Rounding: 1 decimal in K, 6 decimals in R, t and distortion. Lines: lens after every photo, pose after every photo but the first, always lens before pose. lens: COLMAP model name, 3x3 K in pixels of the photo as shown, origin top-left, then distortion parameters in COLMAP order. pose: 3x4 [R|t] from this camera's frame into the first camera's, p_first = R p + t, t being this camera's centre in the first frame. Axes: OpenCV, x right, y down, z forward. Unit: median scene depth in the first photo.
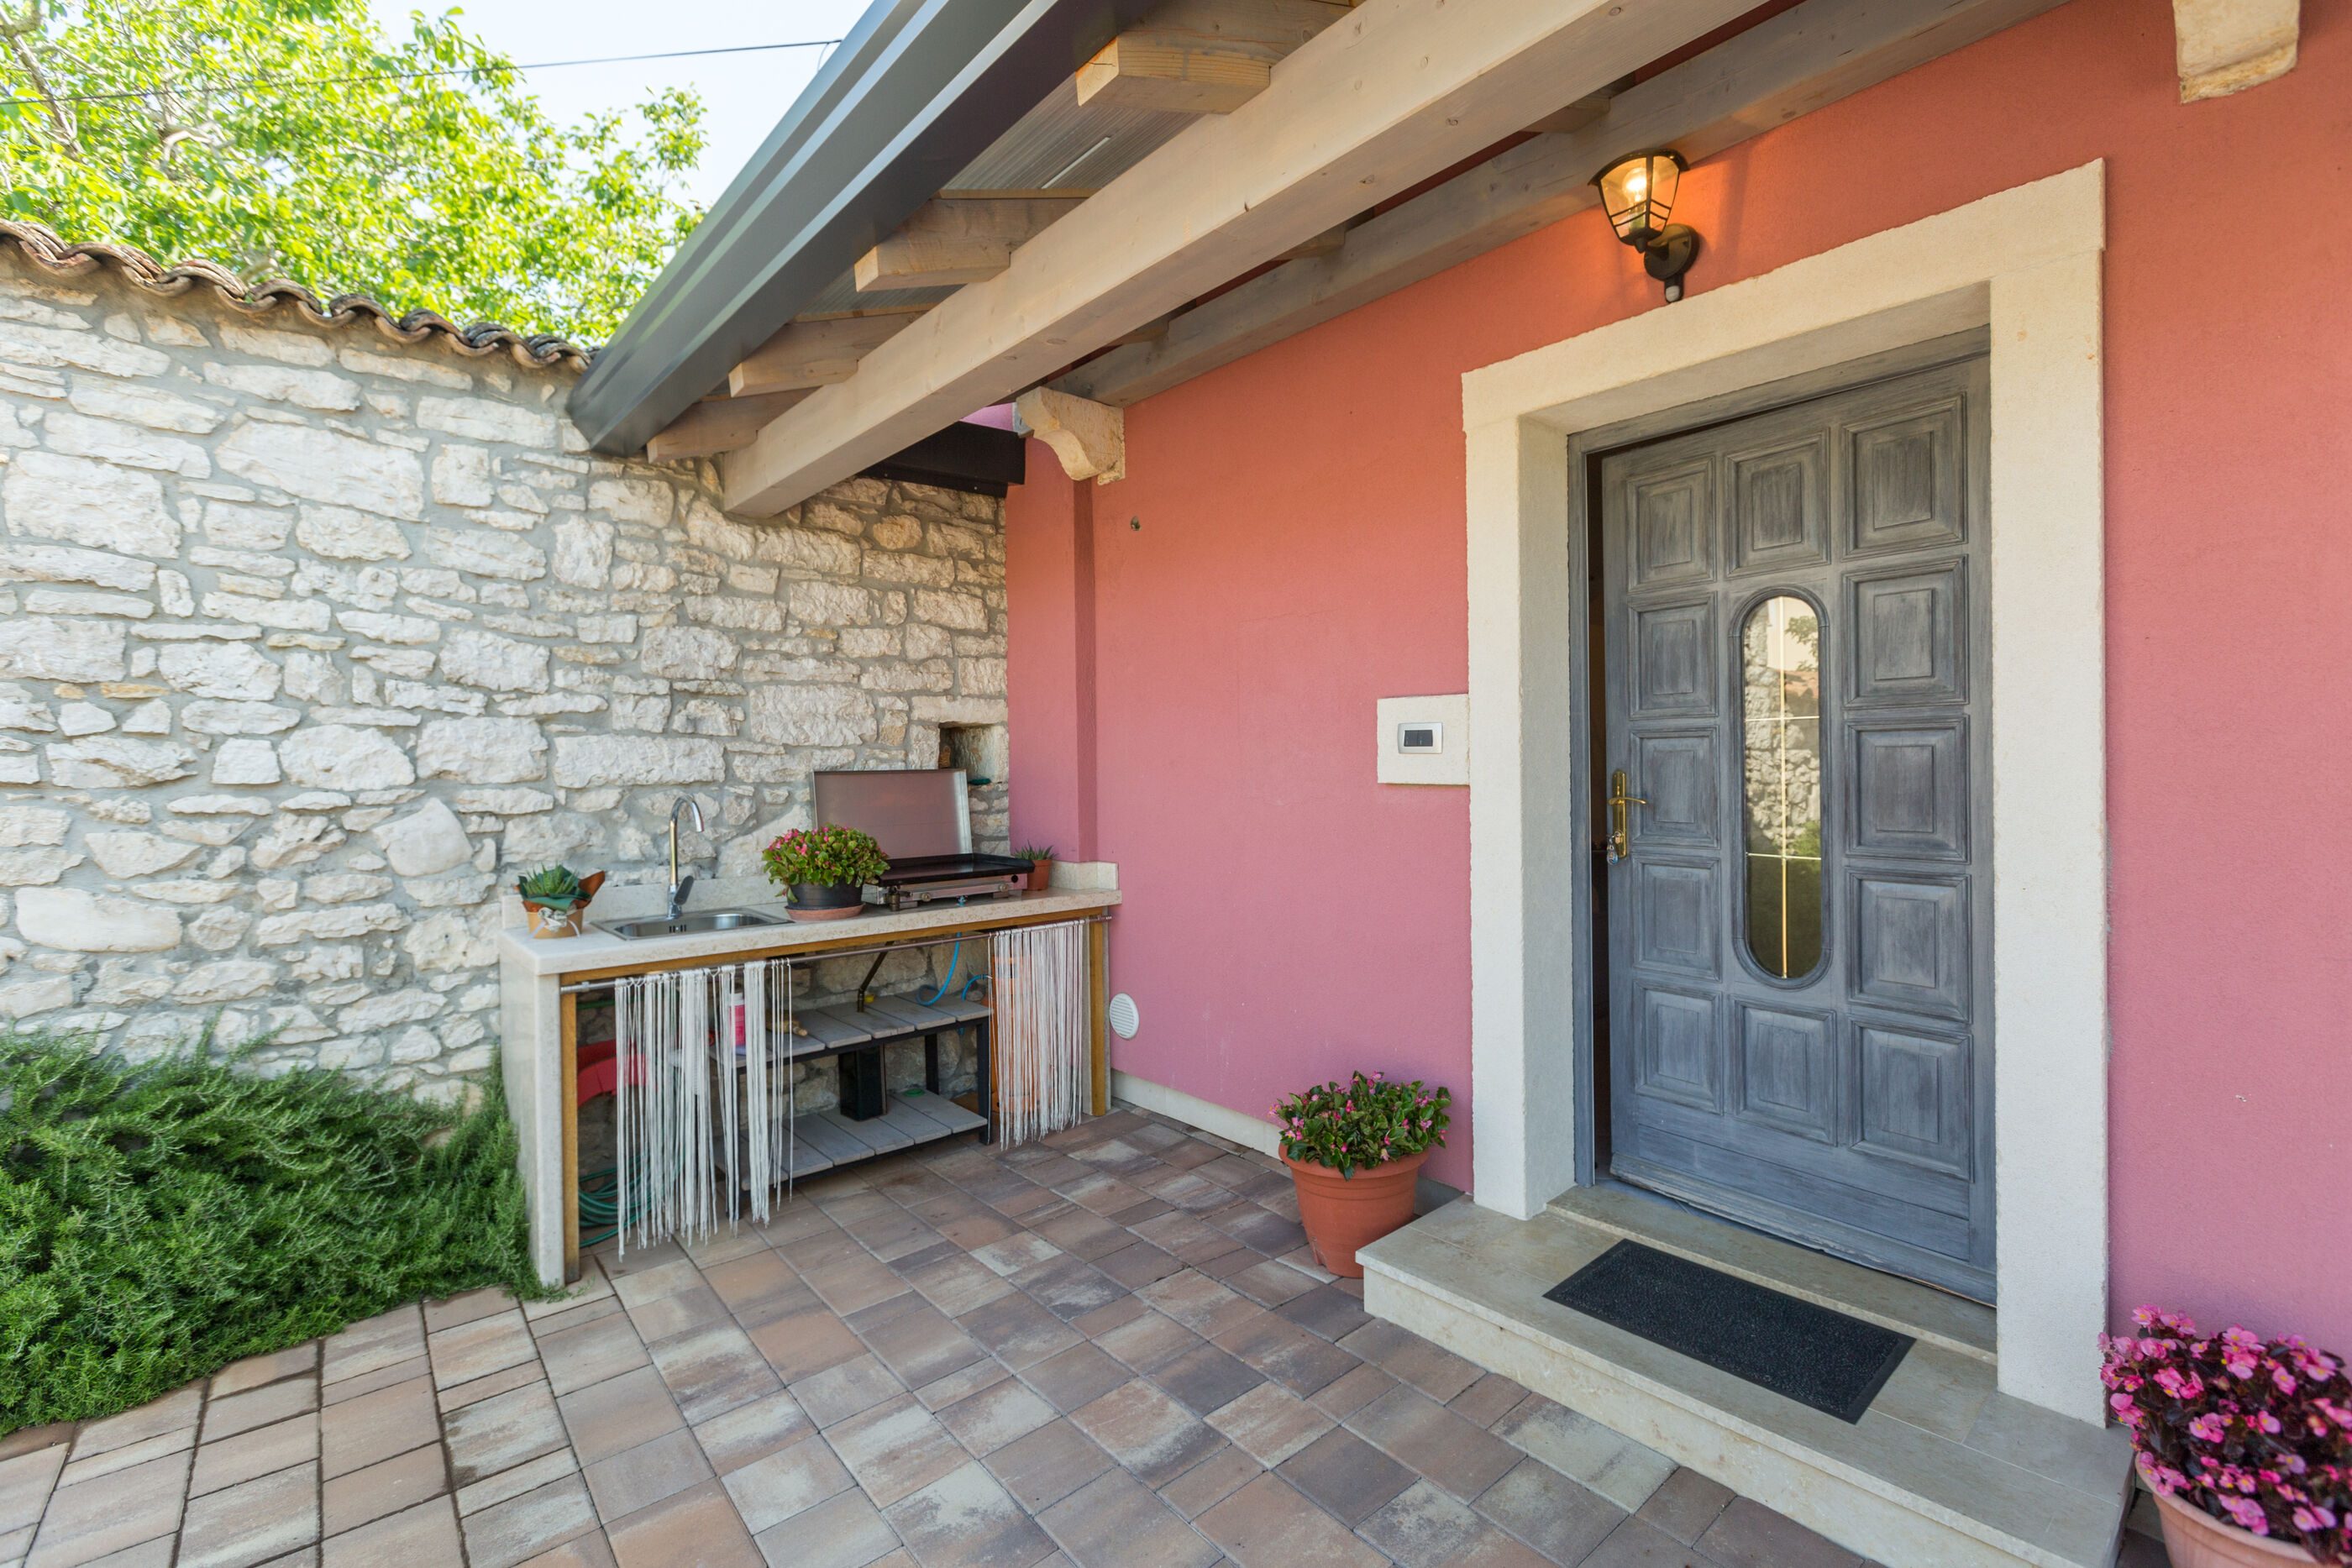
lens RADIAL K [[1029.8, 0, 1153.9], [0, 1029.8, 771.6], [0, 0, 1]] dist [-0.000478, -0.000378]
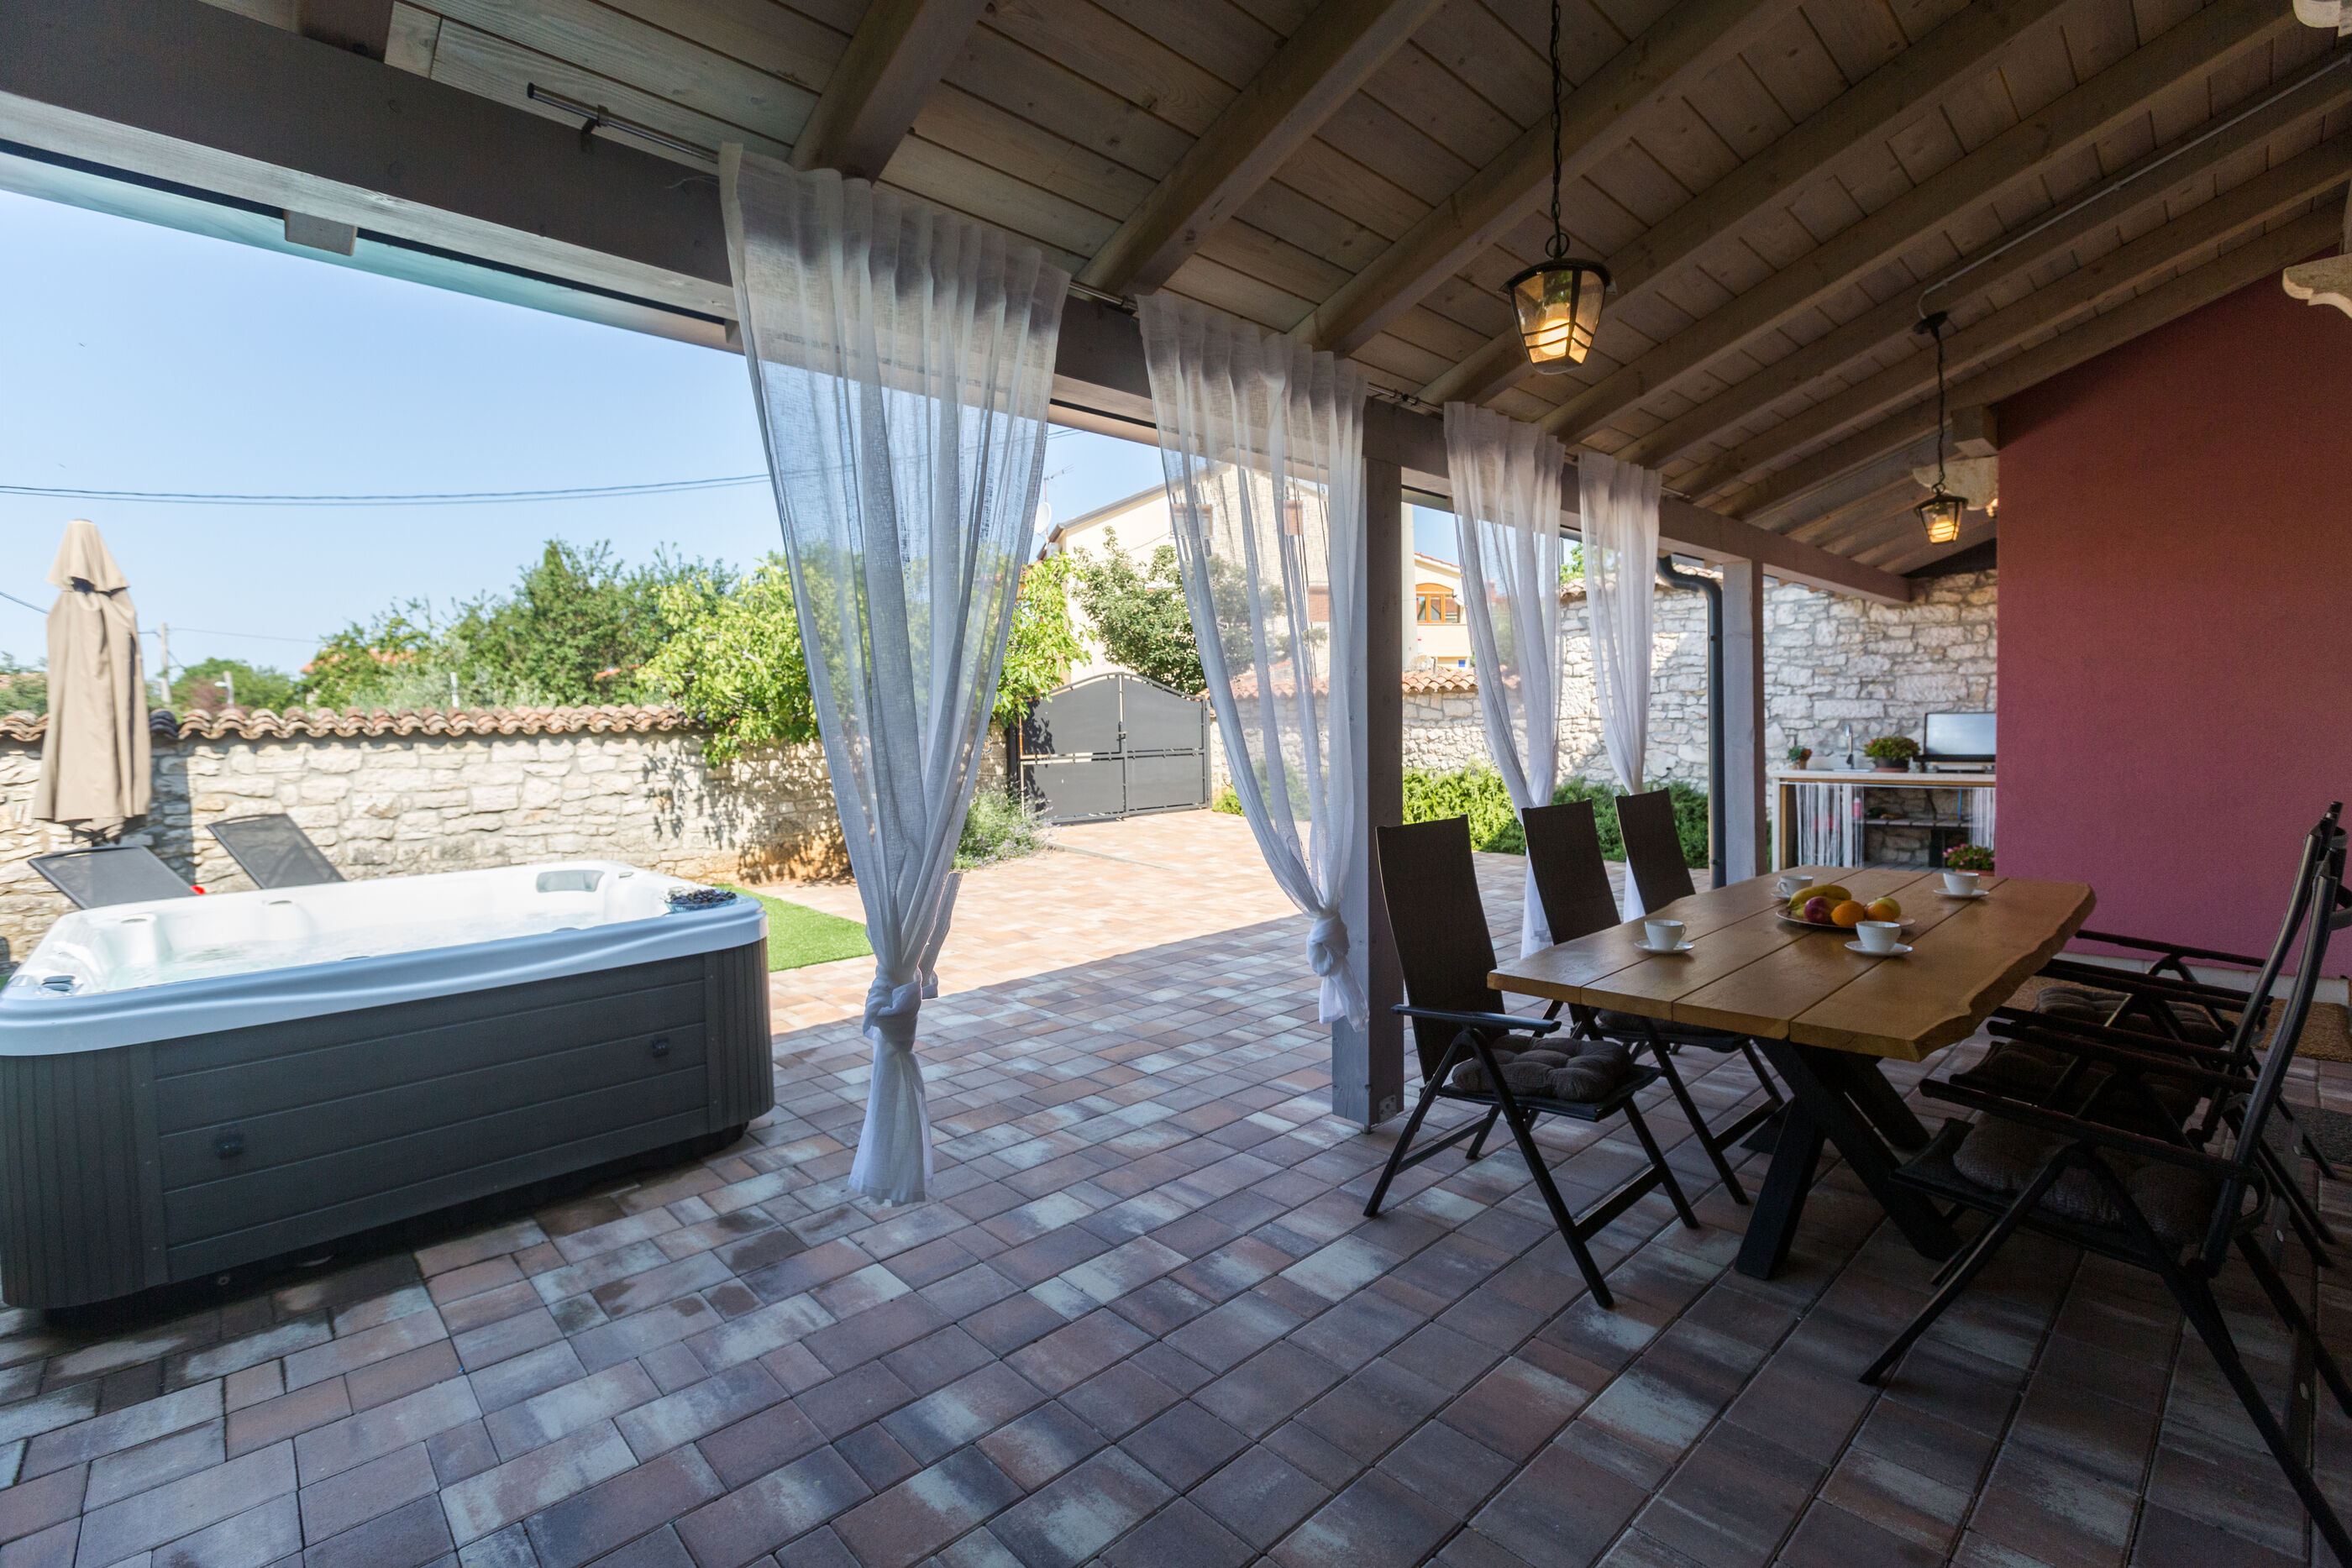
lens RADIAL K [[1040.9, 0, 1186.5], [0, 1040.9, 775.6], [0, 0, 1]] dist [-0.001658, -0.000678]
pose [[0.086892, 0.061071, -0.994344, 2.044193], [0.014530, 0.997935, 0.062561, -0.033154], [0.996112, -0.019884, 0.085825, -0.923296]]
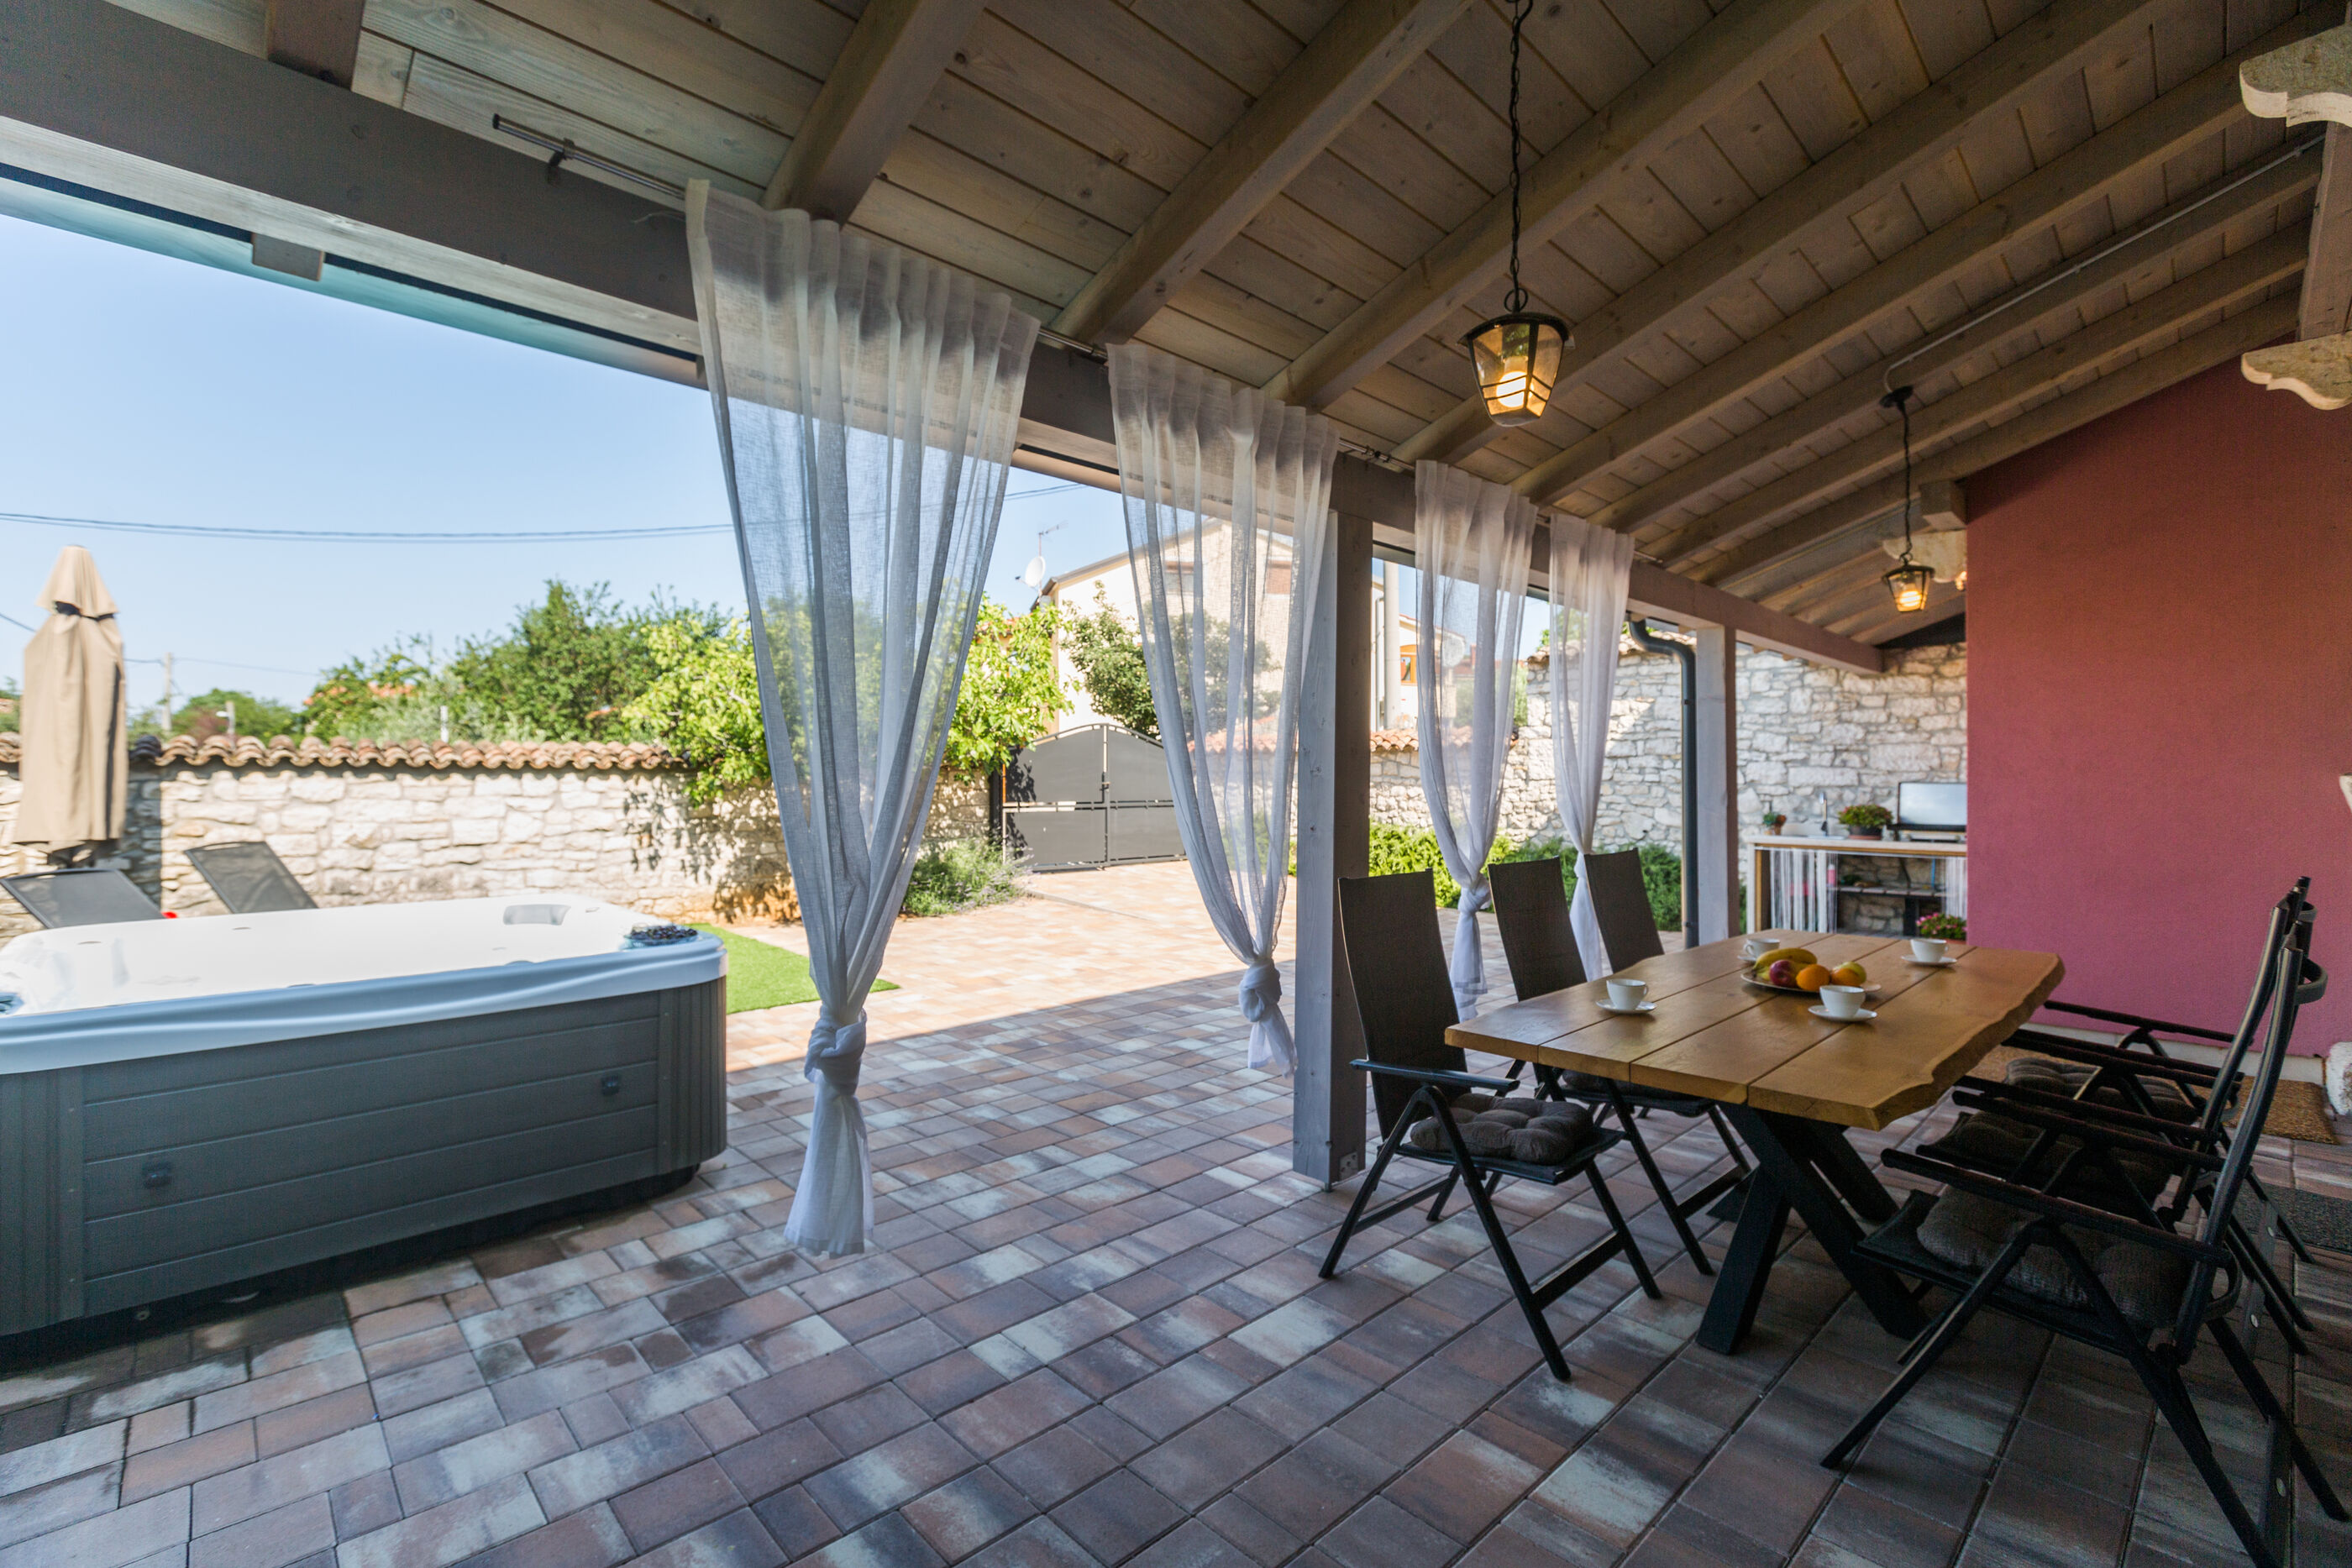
lens RADIAL K [[1027.3, 0, 1176.0], [0, 1027.3, 784.0], [0, 0, 1]] dist [-0.001846, -0.000908]
pose [[0.086743, 0.019948, -0.996031, 2.029767], [-0.010294, 0.999764, 0.019126, -0.025908], [0.996178, 0.008594, 0.086928, -0.897721]]
